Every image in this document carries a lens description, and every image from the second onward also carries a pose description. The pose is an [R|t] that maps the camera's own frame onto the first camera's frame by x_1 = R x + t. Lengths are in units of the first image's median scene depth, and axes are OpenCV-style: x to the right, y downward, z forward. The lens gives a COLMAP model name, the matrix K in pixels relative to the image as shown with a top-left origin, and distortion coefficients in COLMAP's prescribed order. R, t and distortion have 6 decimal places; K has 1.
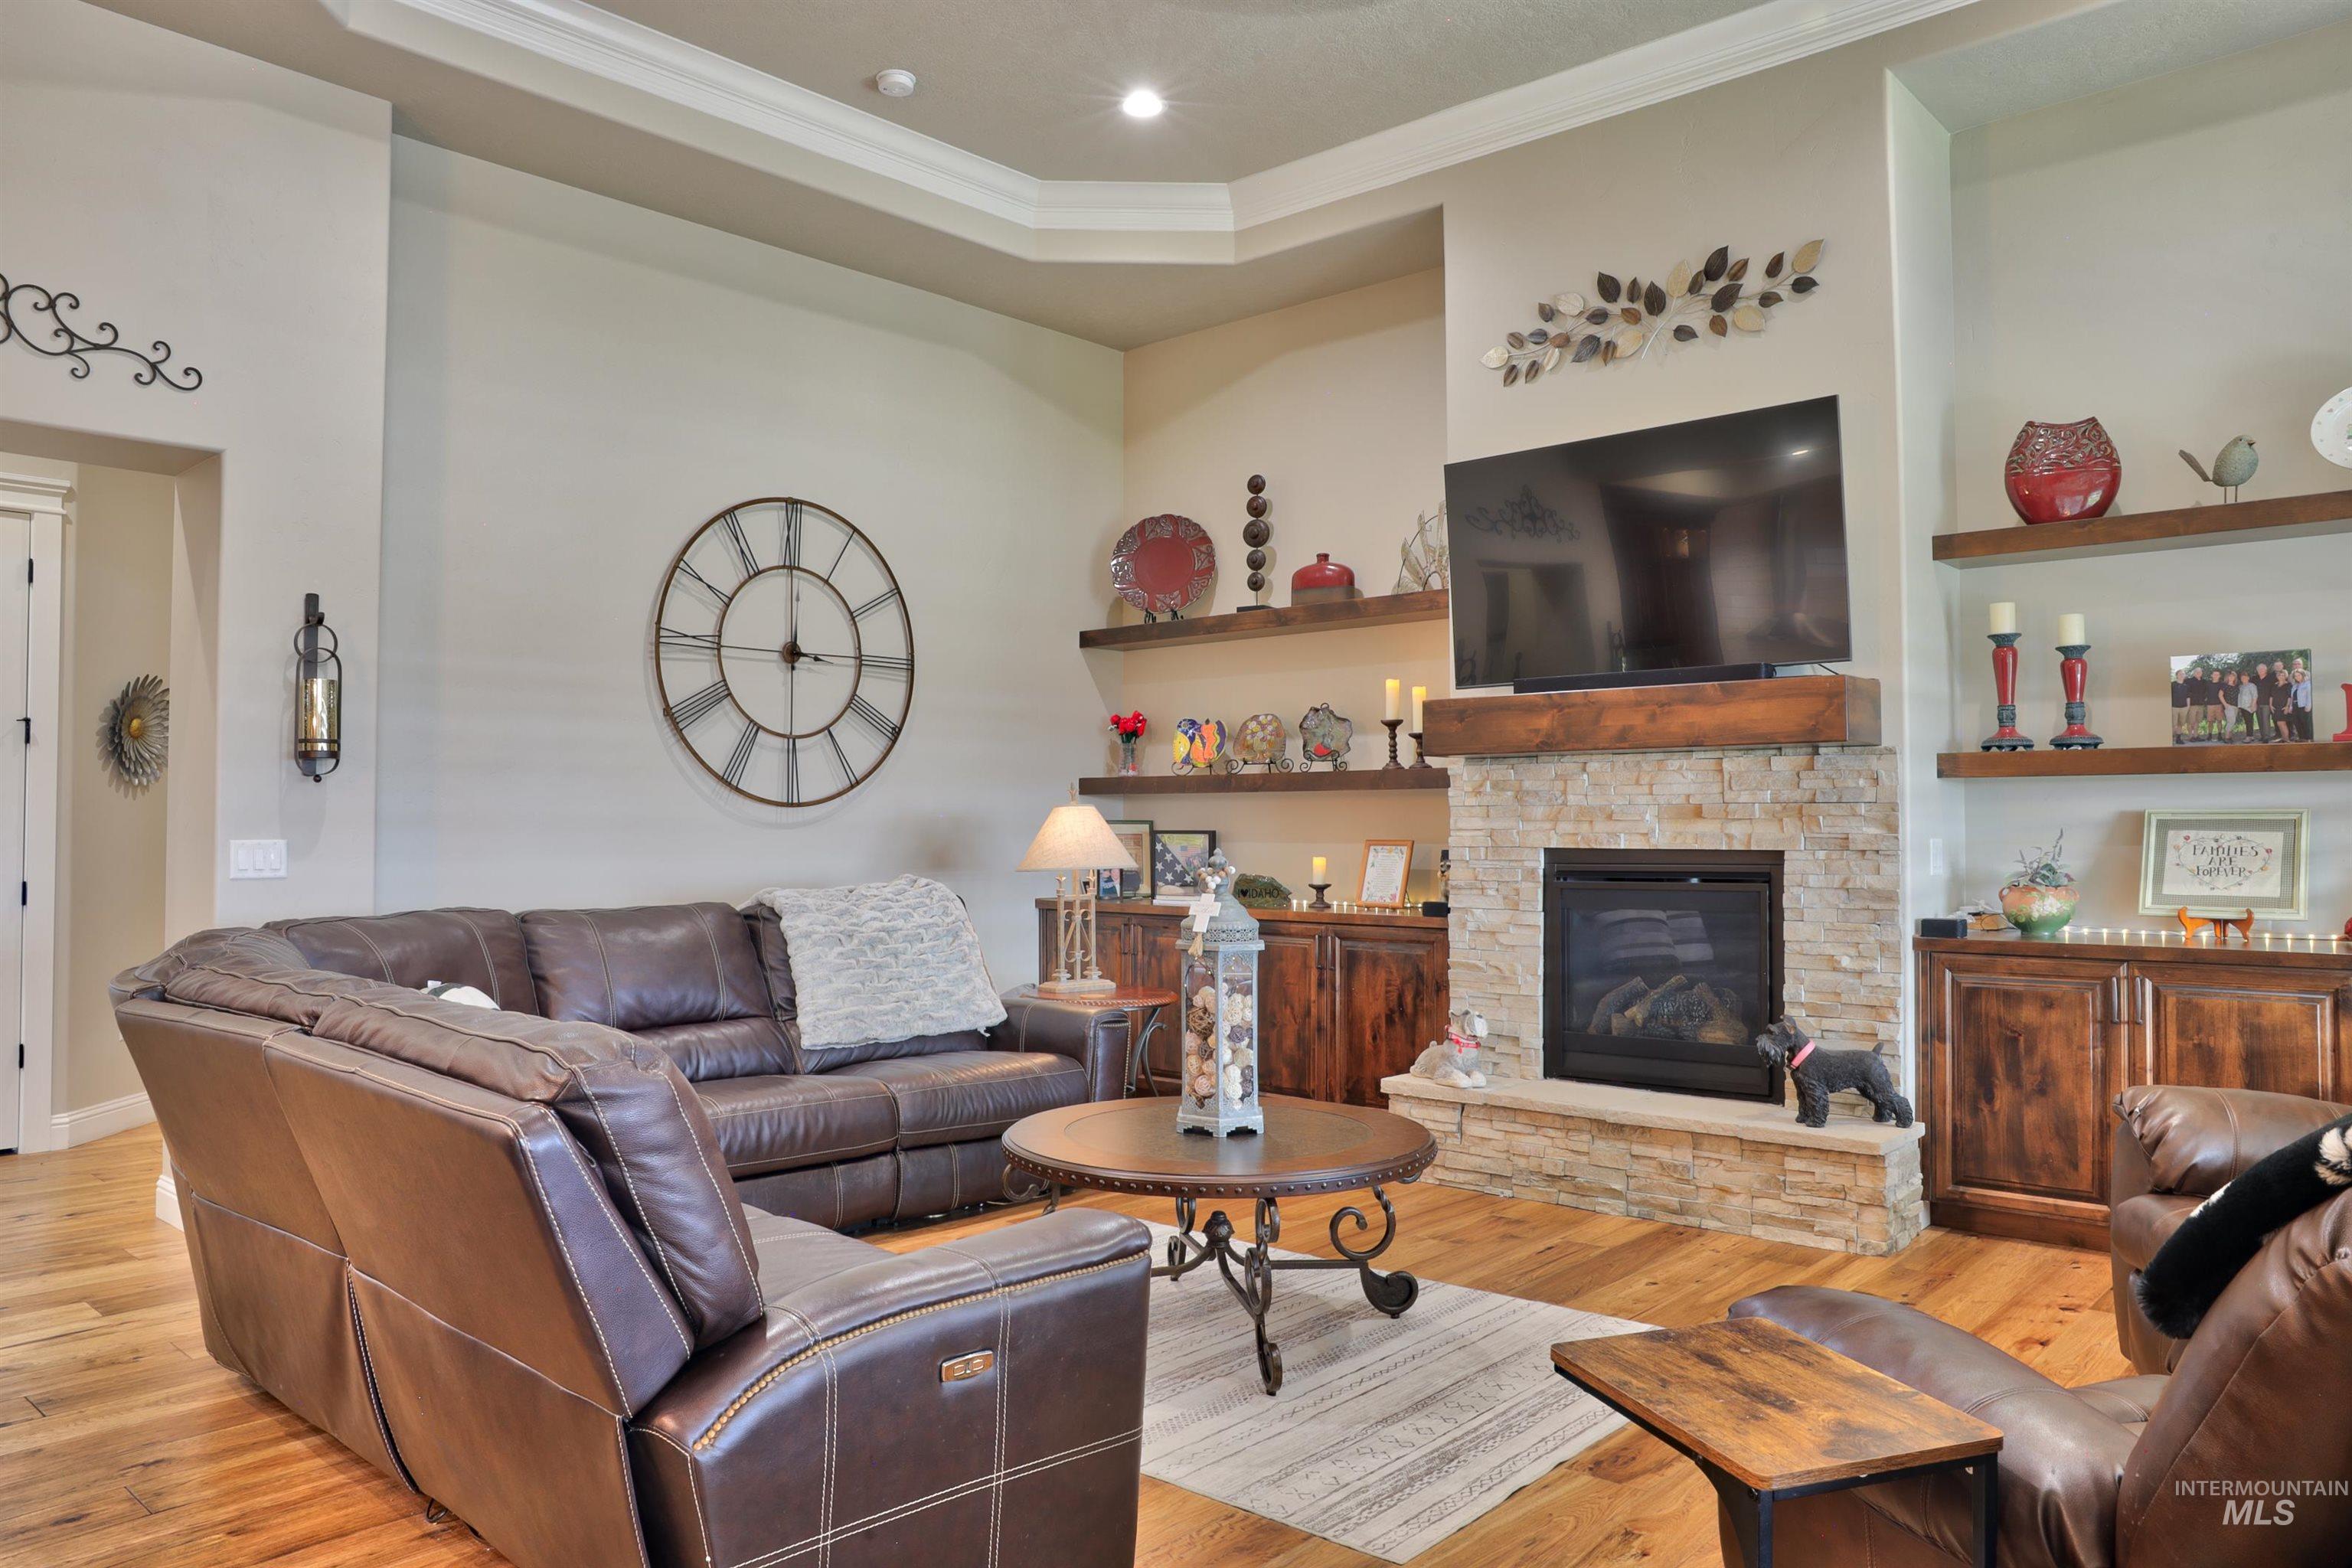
lens RADIAL K [[1580.1, 0, 1161.3], [0, 1580.1, 779.8], [0, 0, 1]] dist [-0.072961, 0.018745]
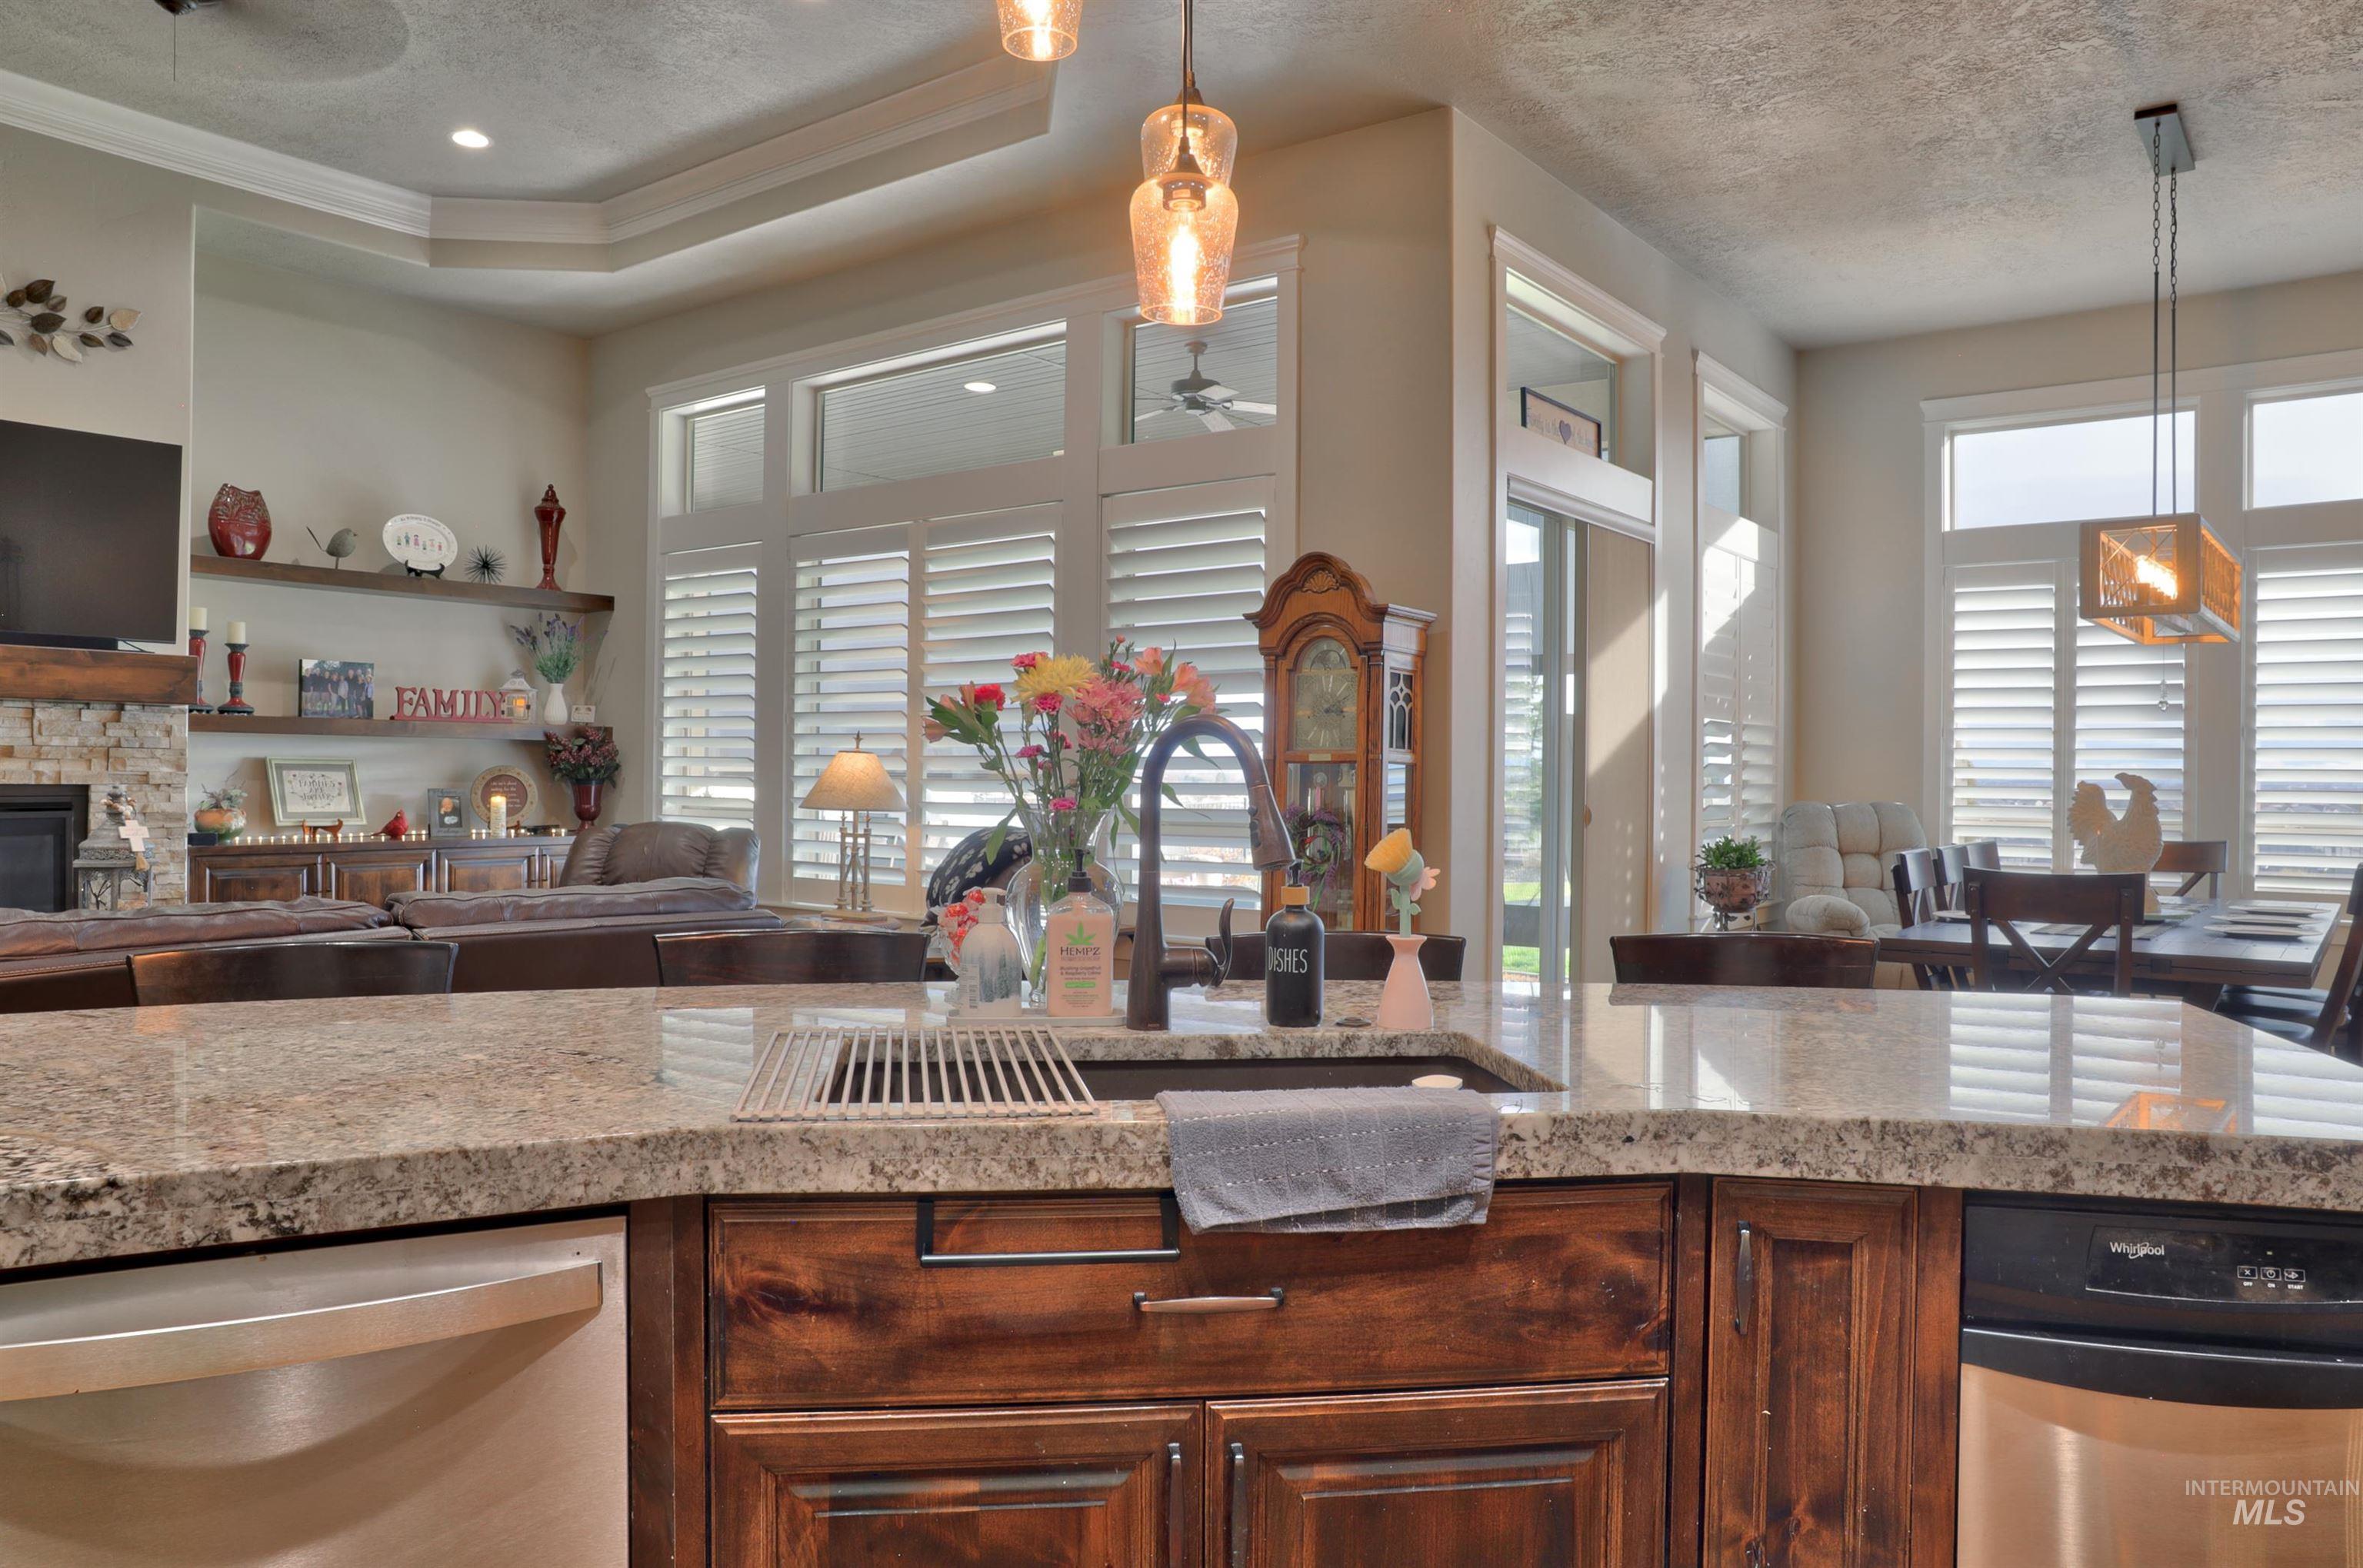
lens RADIAL K [[1635.1, 0, 1185.6], [0, 1635.1, 785.0], [0, 0, 1]] dist [-0.078287, 0.057250]
pose [[-0.105770, -0.005678, 0.994374, -0.971573], [-0.035639, 0.999363, 0.001916, 0.011414], [-0.993752, -0.035236, -0.105905, 0.254950]]
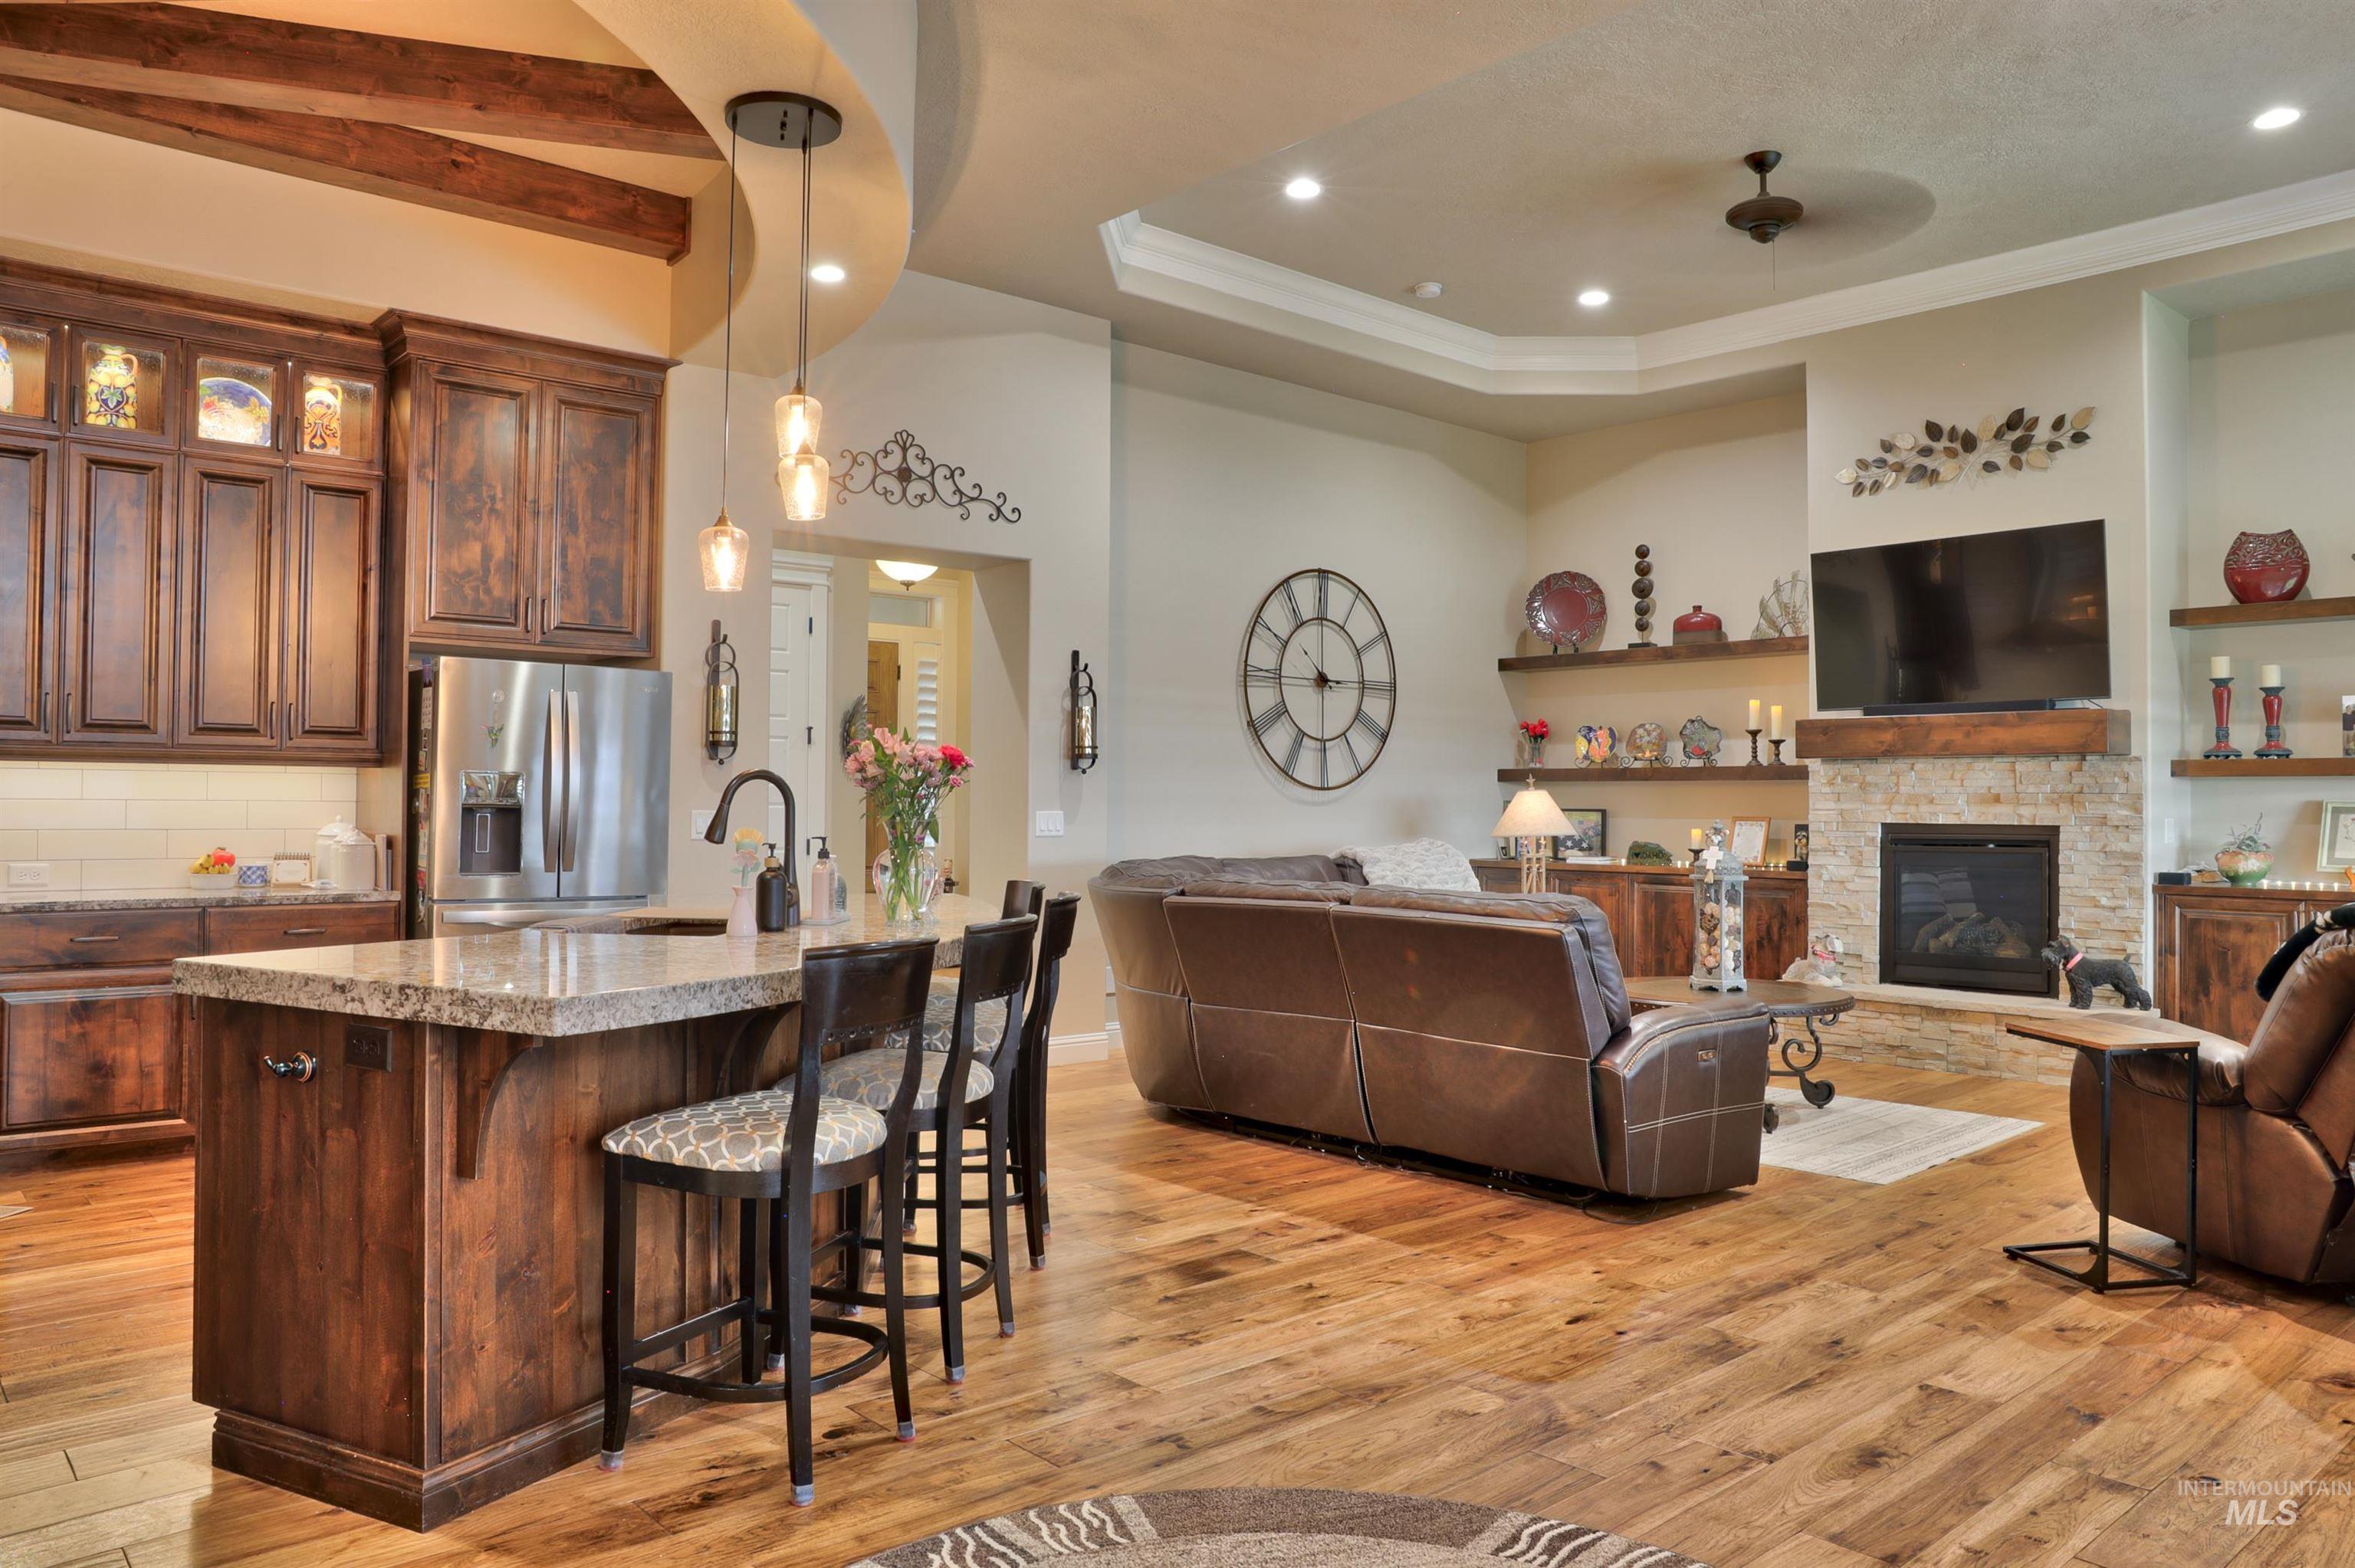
lens RADIAL K [[1629.5, 0, 1164.3], [0, 1629.5, 777.4], [0, 0, 1]] dist [-0.078287, 0.057250]
pose [[0.995233, 0.005631, -0.097361, -0.291332], [-0.004380, 0.999905, 0.013063, -0.015941], [0.097425, -0.012574, 0.995163, -0.573721]]
